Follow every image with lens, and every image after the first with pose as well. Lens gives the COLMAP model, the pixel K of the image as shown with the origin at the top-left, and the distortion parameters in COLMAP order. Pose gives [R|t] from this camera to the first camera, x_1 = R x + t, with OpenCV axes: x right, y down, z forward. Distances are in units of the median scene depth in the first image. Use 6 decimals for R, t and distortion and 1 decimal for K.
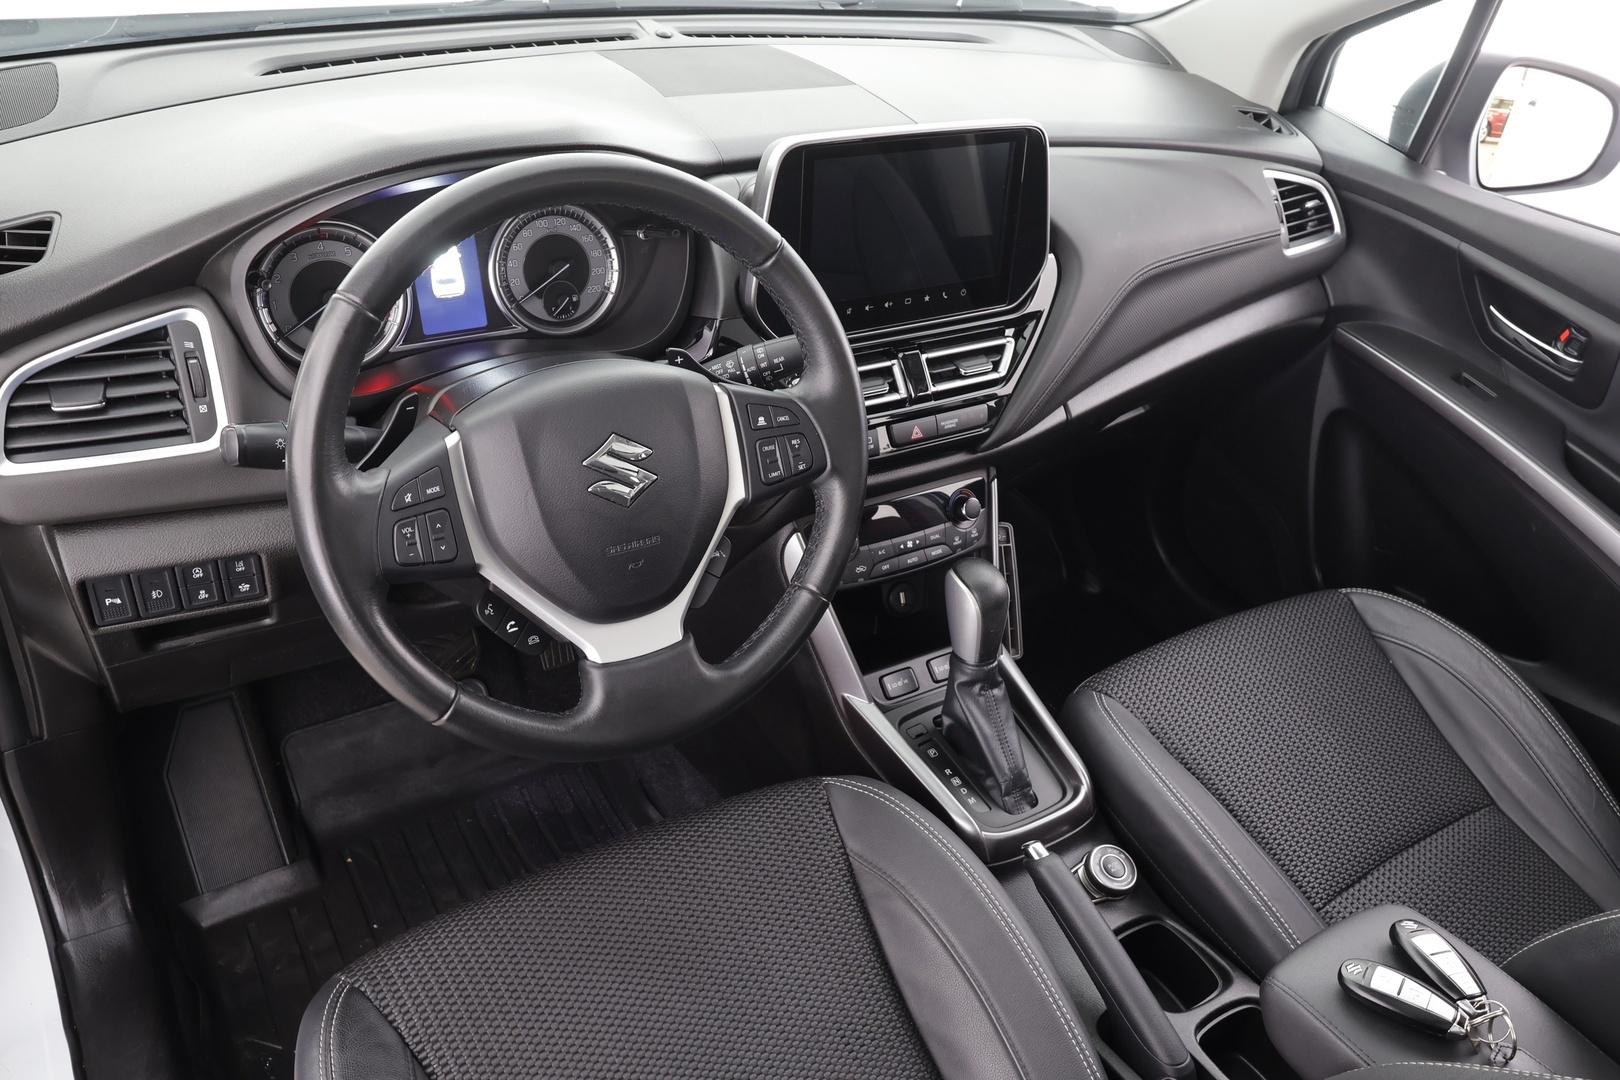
lens RADIAL K [[1260.0, 0, 813.6], [0, 1260.0, 541.9], [0, 0, 1]] dist [0.003247, 0.000555]
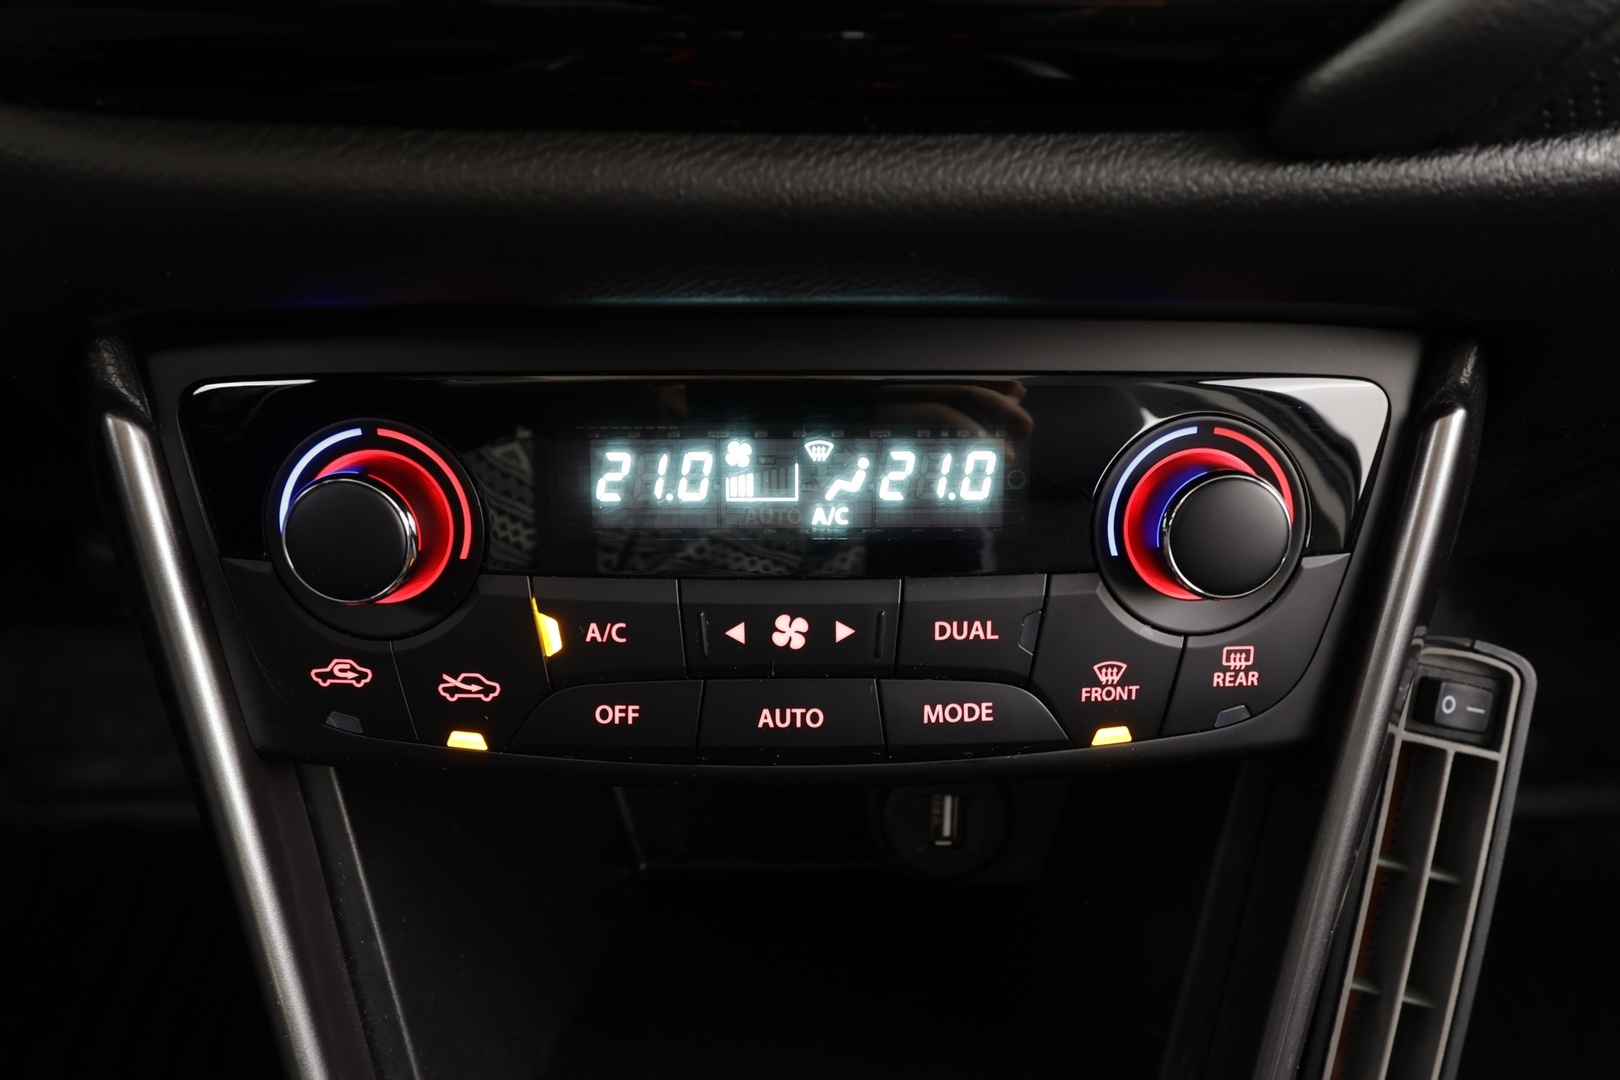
lens RADIAL K [[1189.0, 0, 810.0], [0, 1189.0, 540.0], [0, 0, 1]] dist [-0.003605, -0.000383]
pose [[0.845837, 0.252212, -0.470052, 0.167208], [-0.227860, 0.967559, 0.109131, -0.032946], [0.482327, 0.014798, 0.875866, 0.901299]]
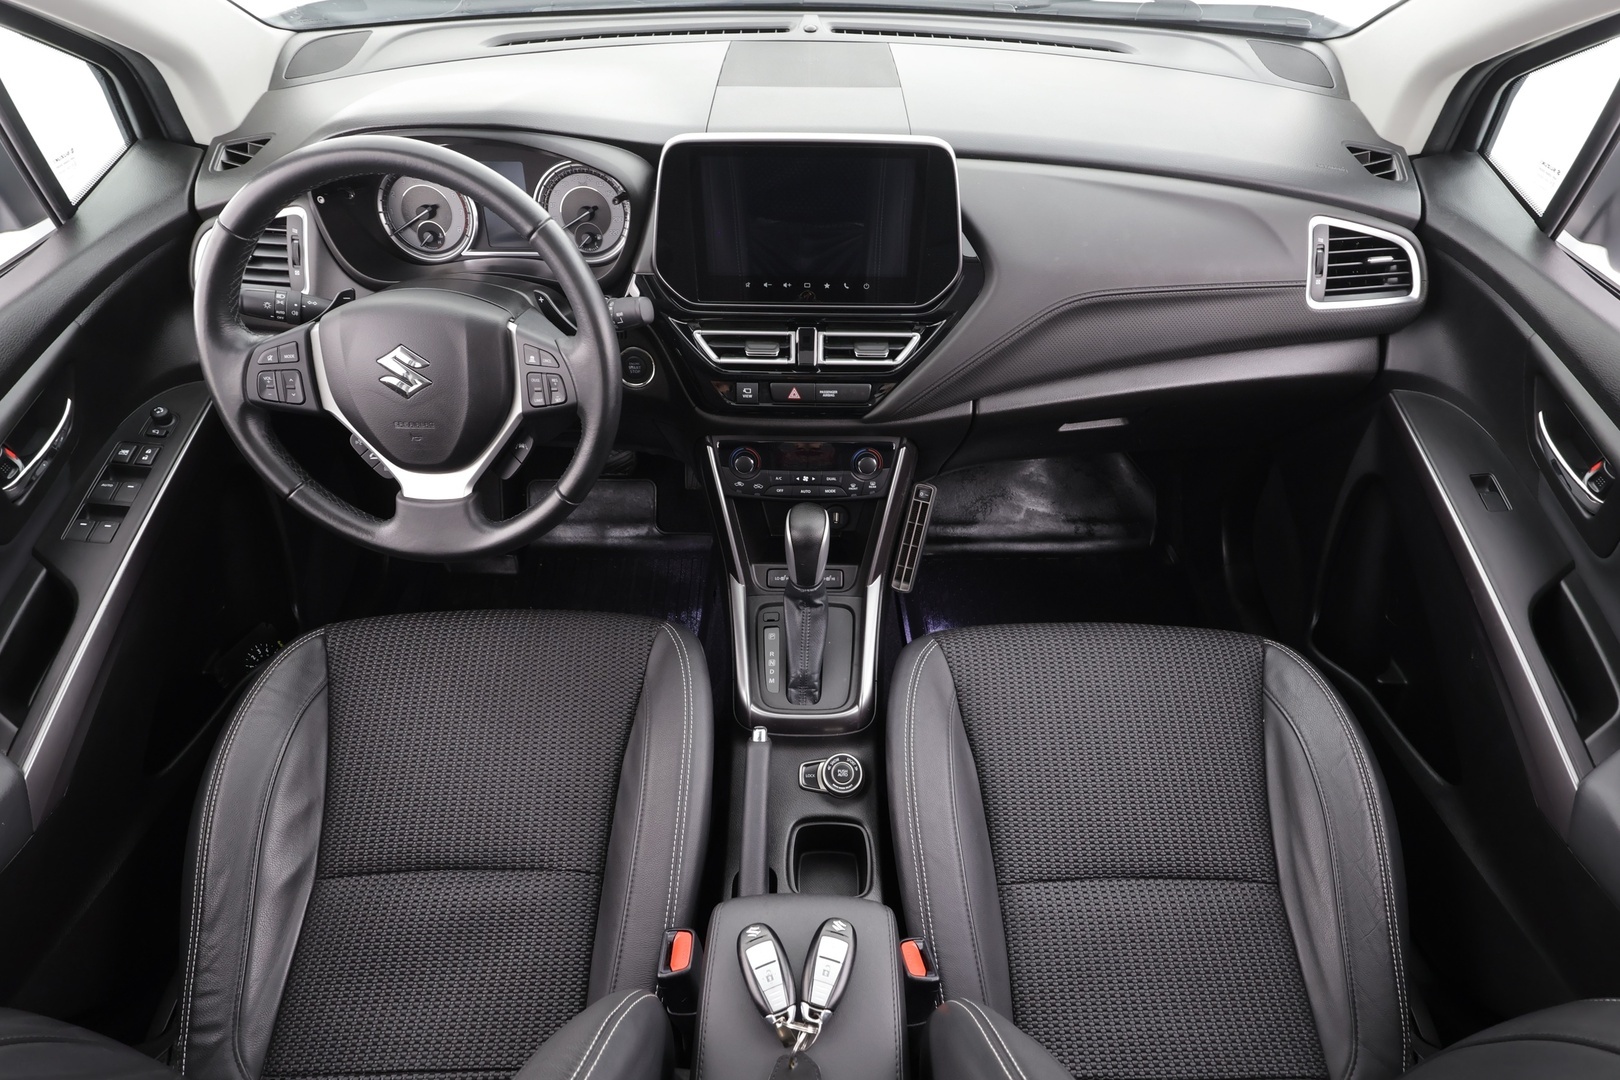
lens RADIAL K [[874.0, 0, 818.7], [0, 874.0, 545.9], [0, 0, 1]] dist [-0.012010, 0.010163]
pose [[0.836595, 0.324014, -0.441728, 0.527762], [-0.239047, 0.941434, 0.237822, -0.155670], [0.492915, -0.093367, 0.865053, 0.256209]]
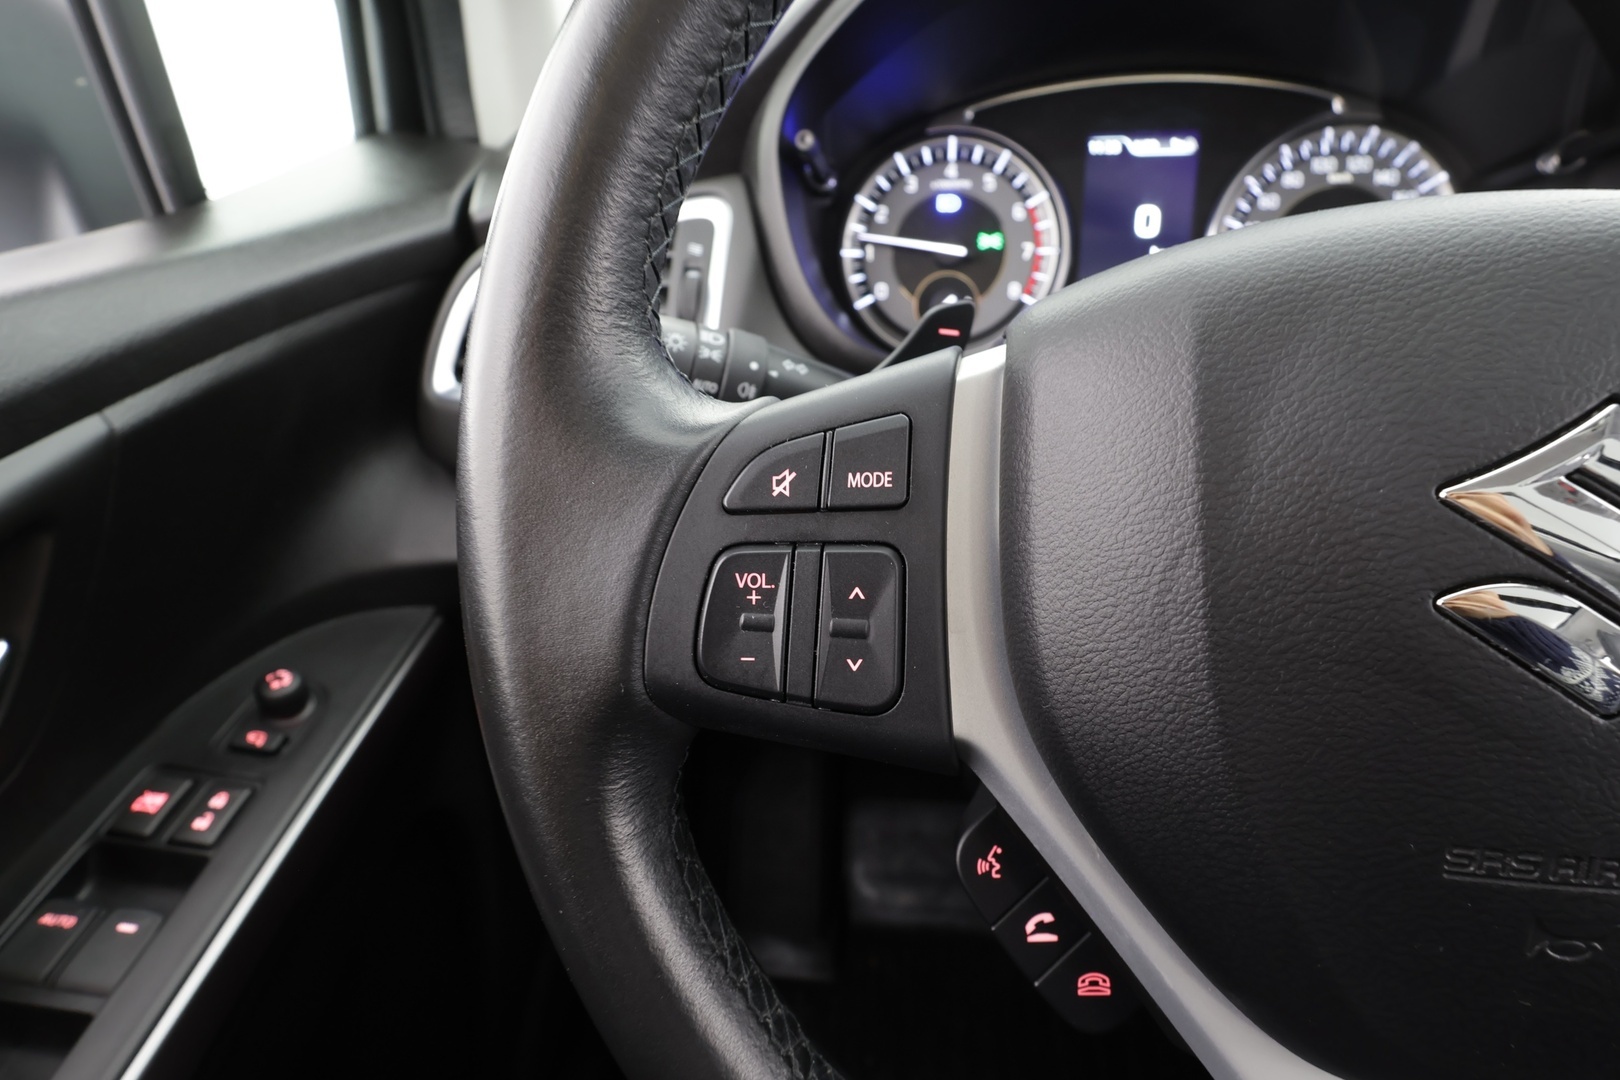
lens RADIAL K [[819.2, 0, 810.0], [0, 819.2, 540.0], [0, 0, 1]] dist [-0.002898, -0.000569]
pose [[0.766893, 0.190444, -0.612867, -0.125052], [-0.263420, 0.964214, -0.030001, -0.011089], [0.585222, 0.184449, 0.789616, 0.562844]]
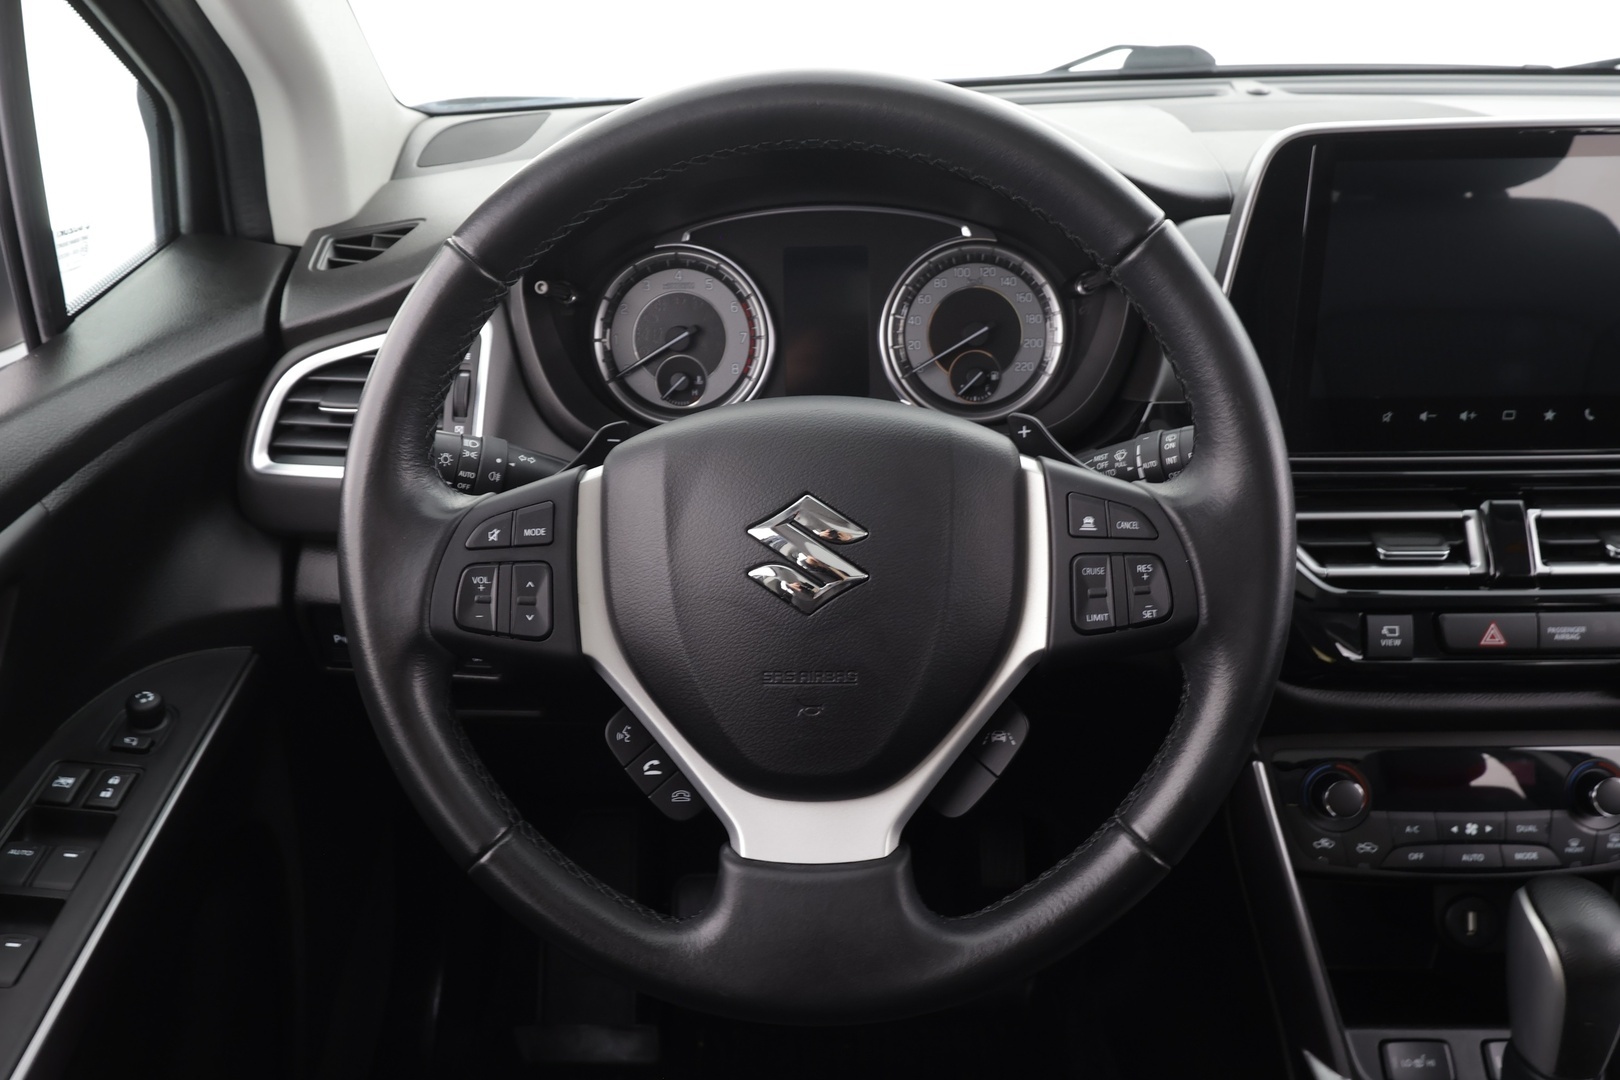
lens RADIAL K [[1260.0, 0, 813.6], [0, 1260.0, 541.9], [0, 0, 1]] dist [0.003247, 0.000555]
pose [[0.826942, 0.128381, -0.547435, 0.135436], [-0.220776, 0.969533, -0.106131, 0.002307], [0.517131, 0.208625, 0.830091, 0.344843]]
